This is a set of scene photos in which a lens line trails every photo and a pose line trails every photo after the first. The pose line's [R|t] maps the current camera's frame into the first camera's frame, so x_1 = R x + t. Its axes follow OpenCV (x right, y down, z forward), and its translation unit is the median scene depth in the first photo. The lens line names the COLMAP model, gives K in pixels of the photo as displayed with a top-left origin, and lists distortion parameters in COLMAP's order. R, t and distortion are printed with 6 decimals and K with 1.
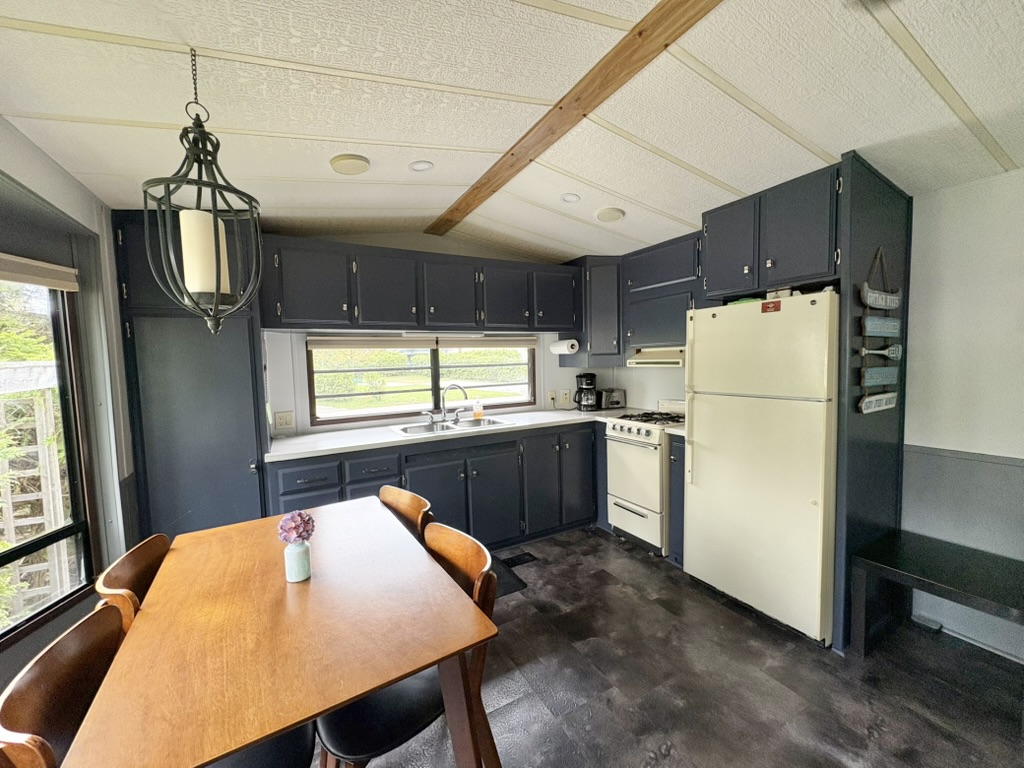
lens RADIAL K [[405.4, 0, 512.0], [0, 405.4, 384.0], [0, 0, 1]] dist [0.000772, 0.000284]
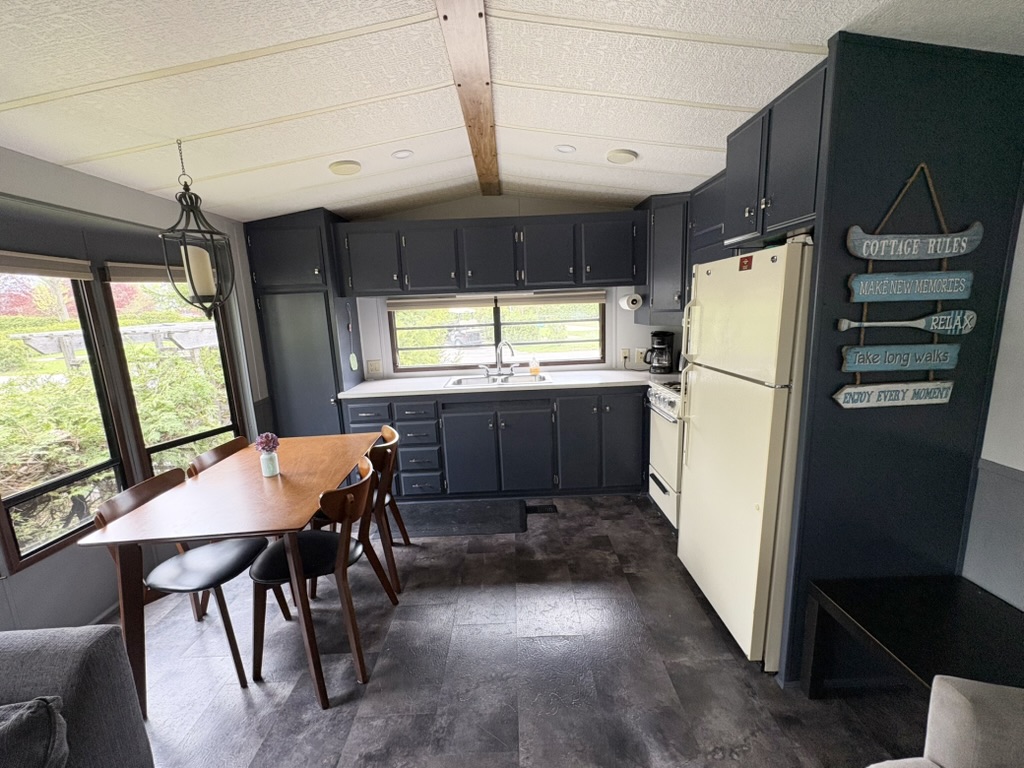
lens RADIAL K [[424.6, 0, 512.0], [0, 424.6, 384.0], [0, 0, 1]] dist [-0.000429, 0.000088]
pose [[0.879890, 0.075393, -0.469158, 0.427448], [-0.012273, 0.990609, 0.136173, -0.042589], [0.475019, -0.114059, 0.872552, 0.021887]]
